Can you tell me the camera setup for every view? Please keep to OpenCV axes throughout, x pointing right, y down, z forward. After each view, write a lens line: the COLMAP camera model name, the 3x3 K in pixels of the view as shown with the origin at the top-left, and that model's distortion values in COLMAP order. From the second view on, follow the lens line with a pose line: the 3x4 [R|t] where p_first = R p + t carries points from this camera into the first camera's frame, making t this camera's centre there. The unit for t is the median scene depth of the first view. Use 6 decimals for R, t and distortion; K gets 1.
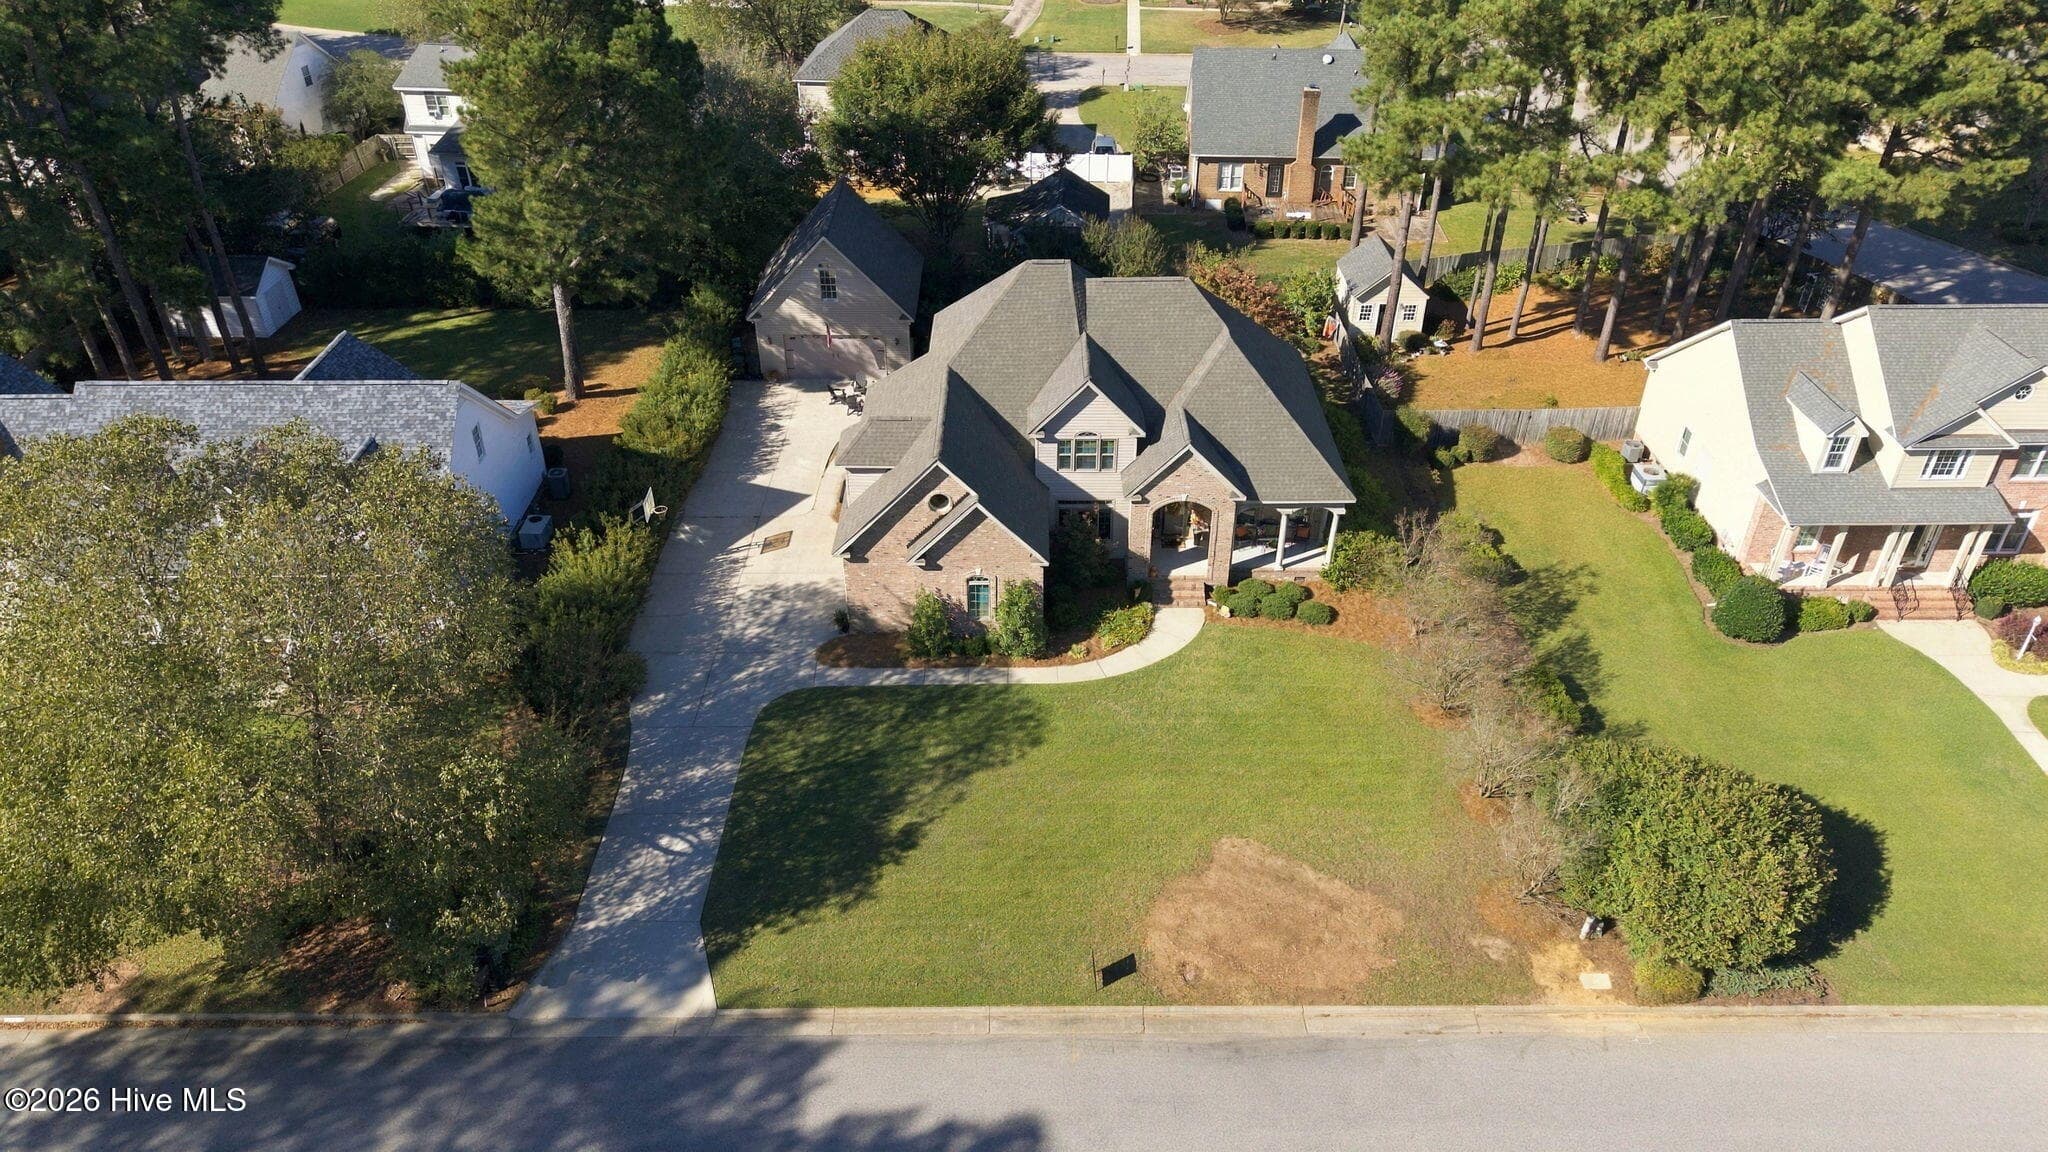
lens RADIAL K [[1386.8, 0, 1024.0], [0, 1386.8, 576.0], [0, 0, 1]] dist [0.036667, -0.042533]
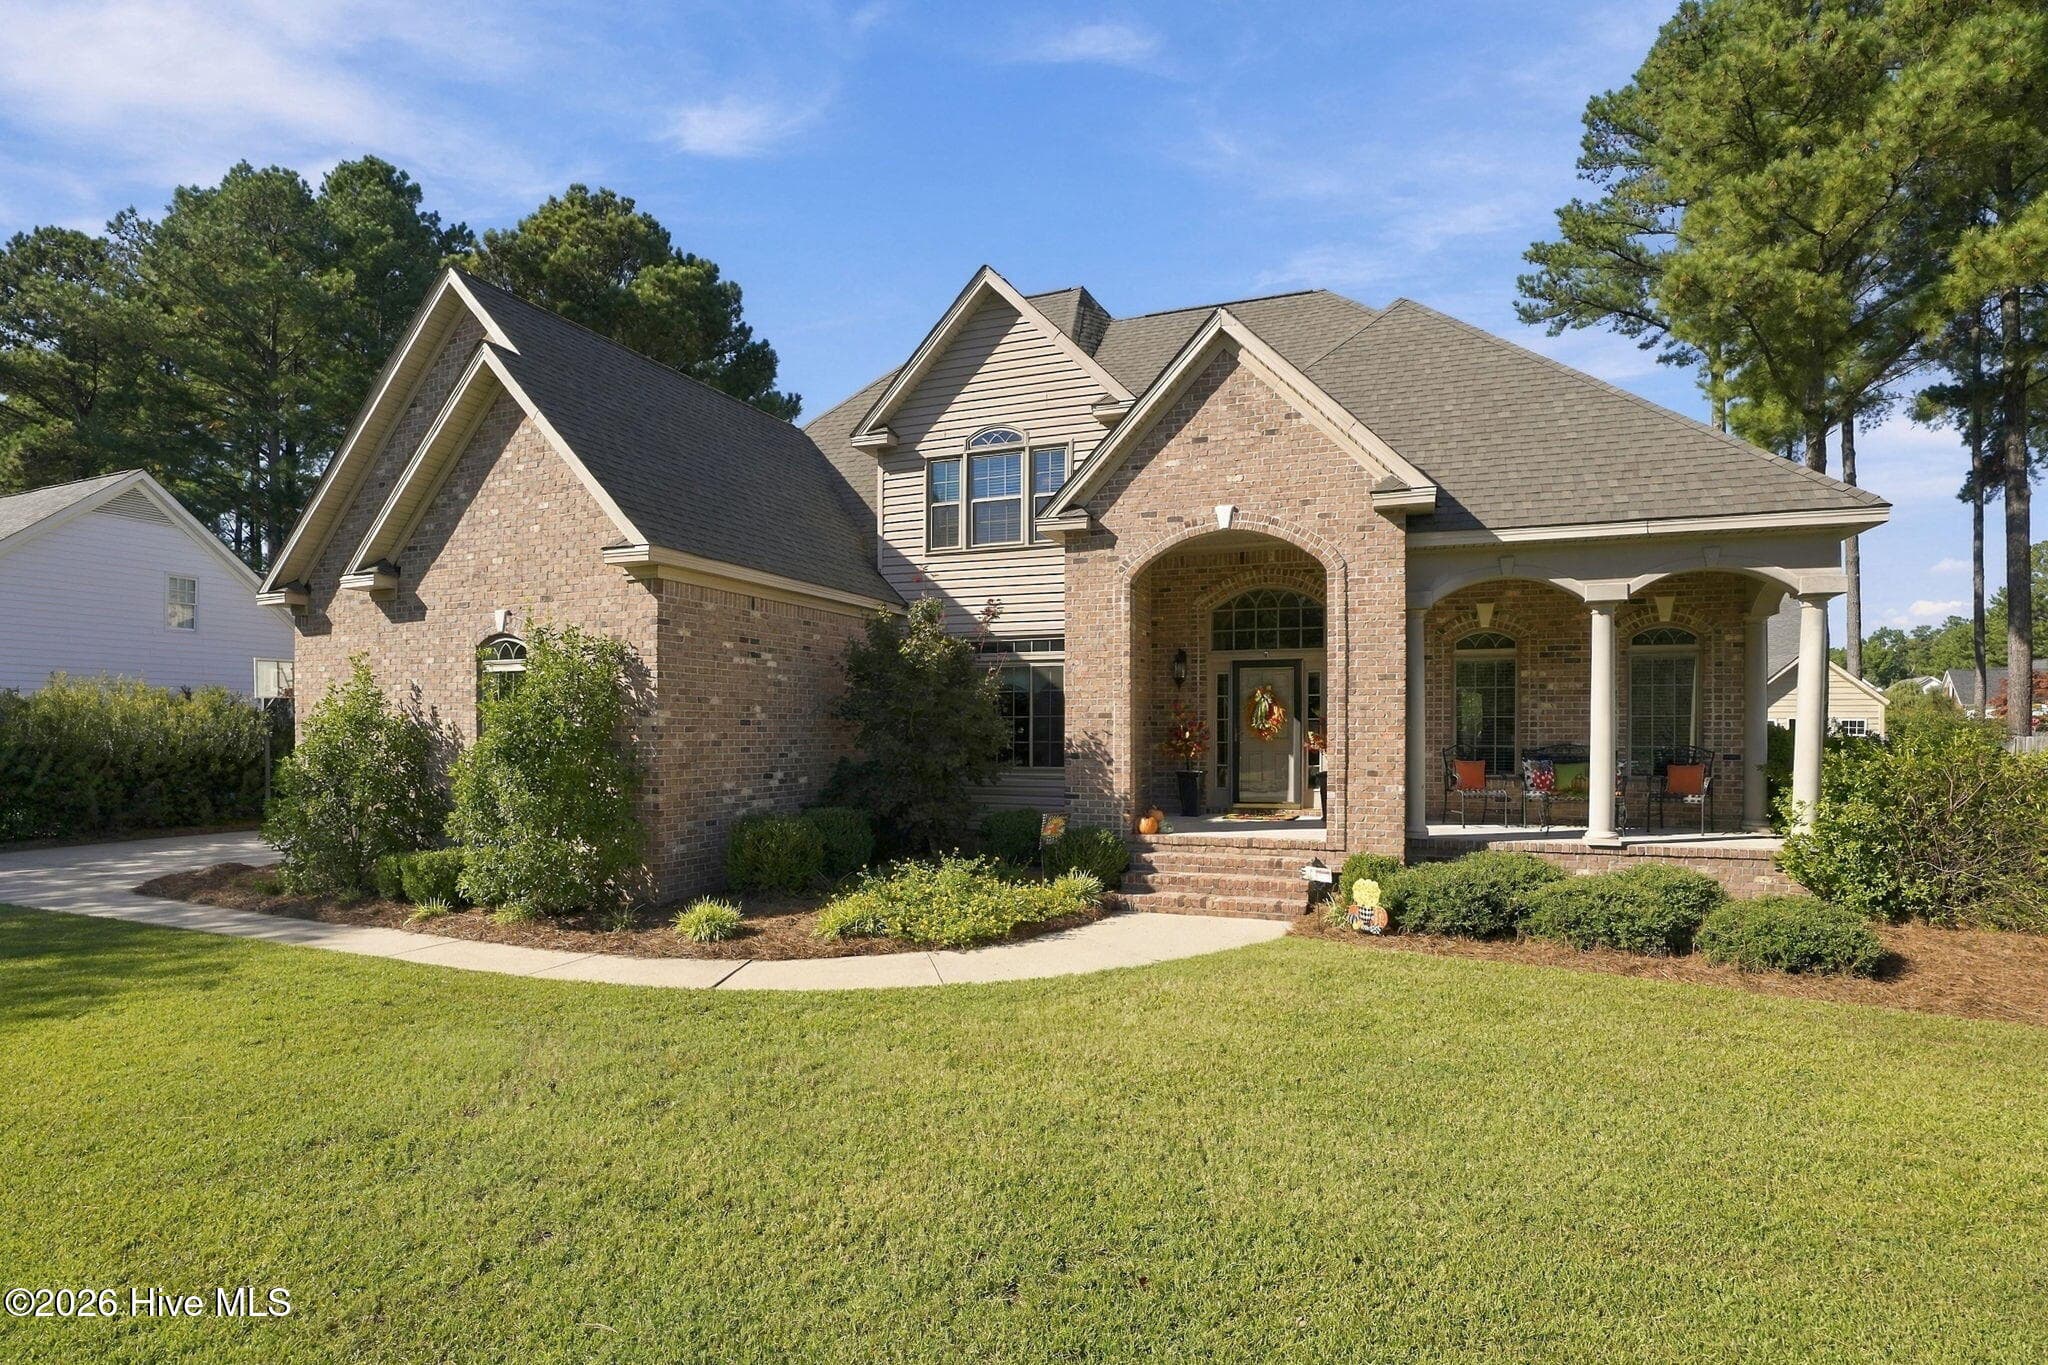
lens RADIAL K [[979.5, 0, 1042.9], [0, 979.5, 730.4], [0, 0, 1]] dist [-0.034884, 0.000438]
pose [[0.932697, 0.005305, -0.360621, 0.153962], [-0.208817, 0.823192, -0.527968, 0.102372], [0.294059, 0.567738, 0.768897, 0.836586]]
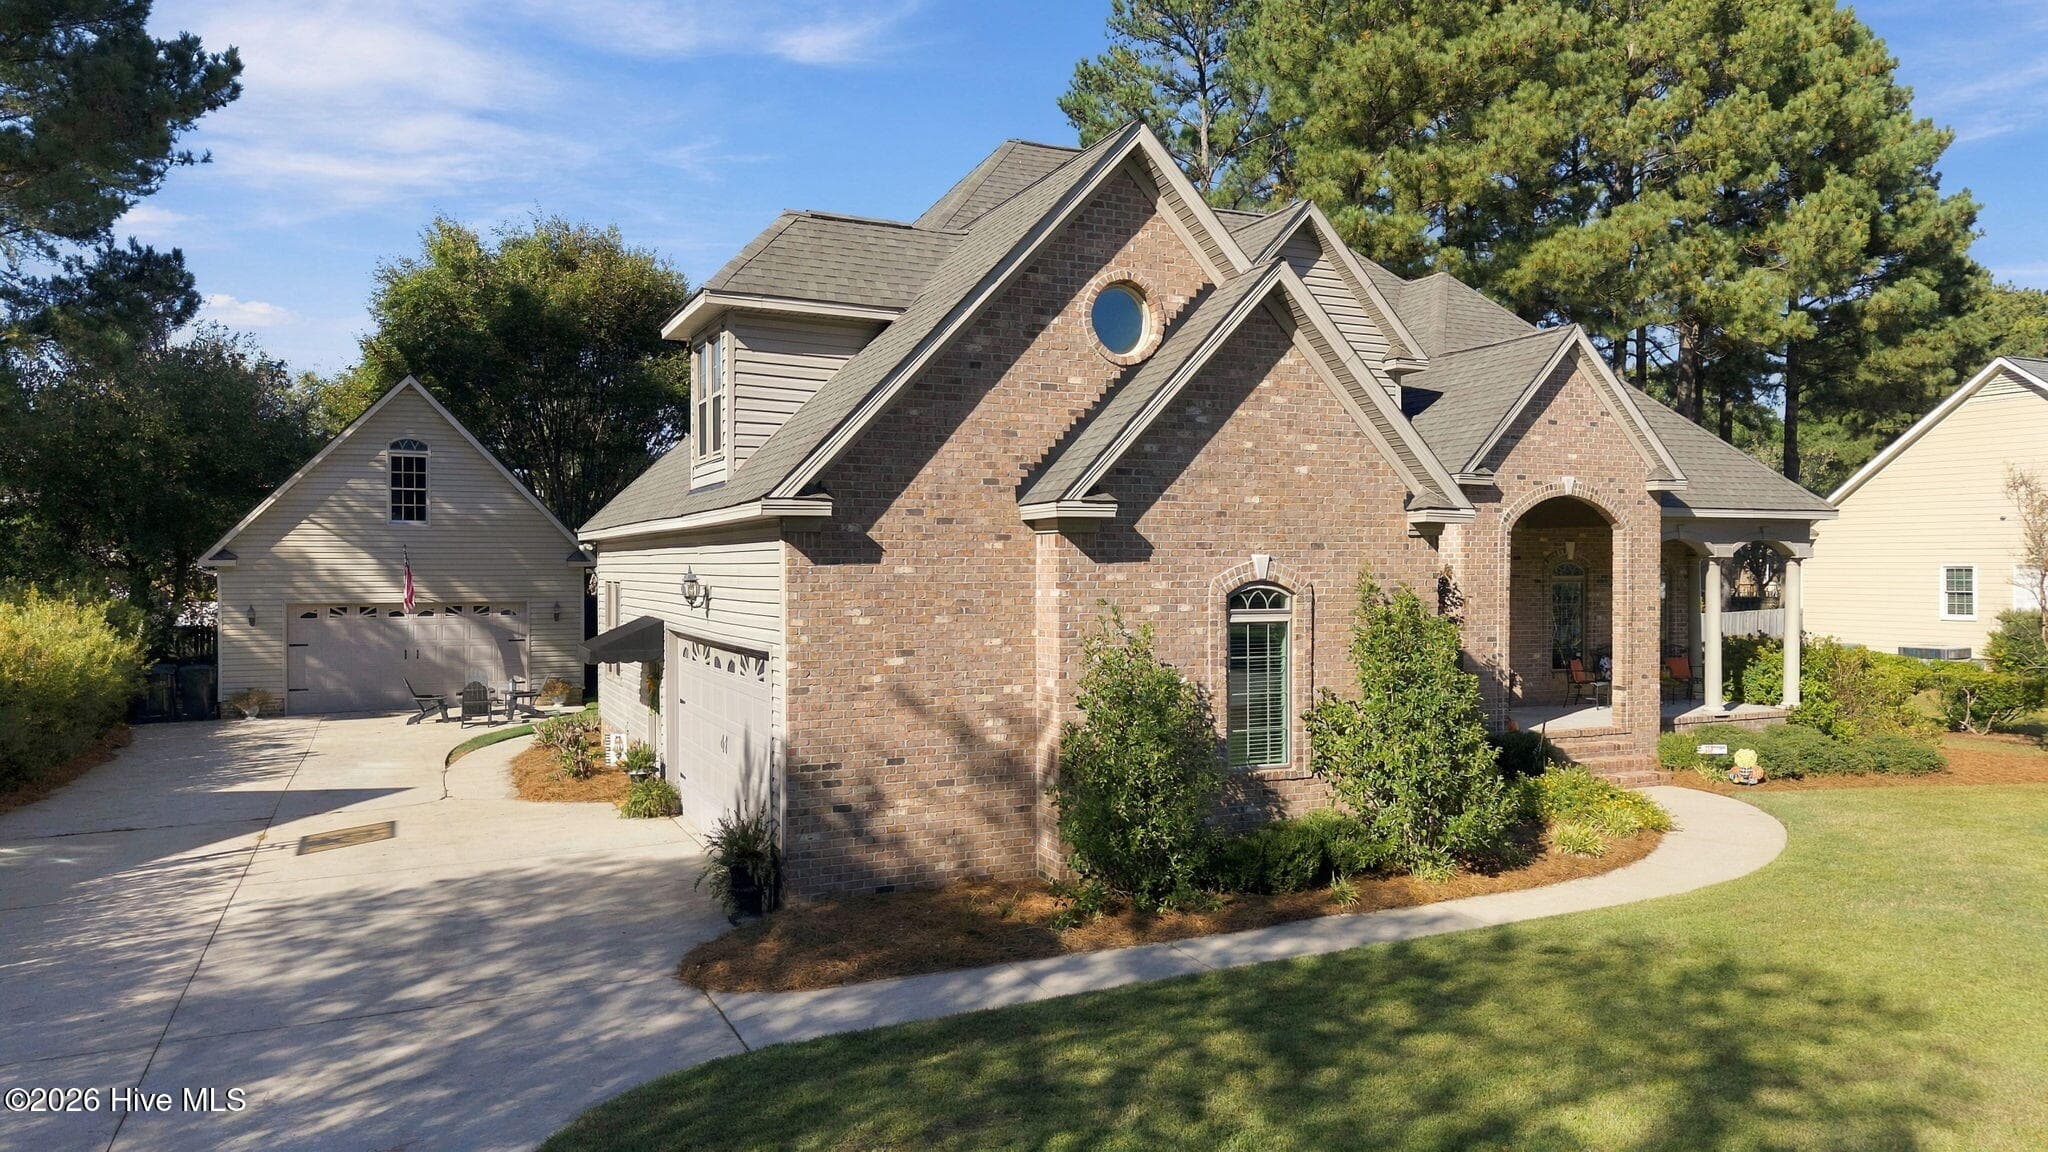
lens RADIAL K [[1368.8, 0, 1026.4], [0, 1368.8, 564.6], [0, 0, 1]] dist [0.039441, -0.040857]
pose [[0.905792, 0.004279, 0.423701, -0.189303], [0.238157, 0.821913, -0.517436, 0.127550], [-0.350459, 0.569597, 0.743463, 0.761783]]
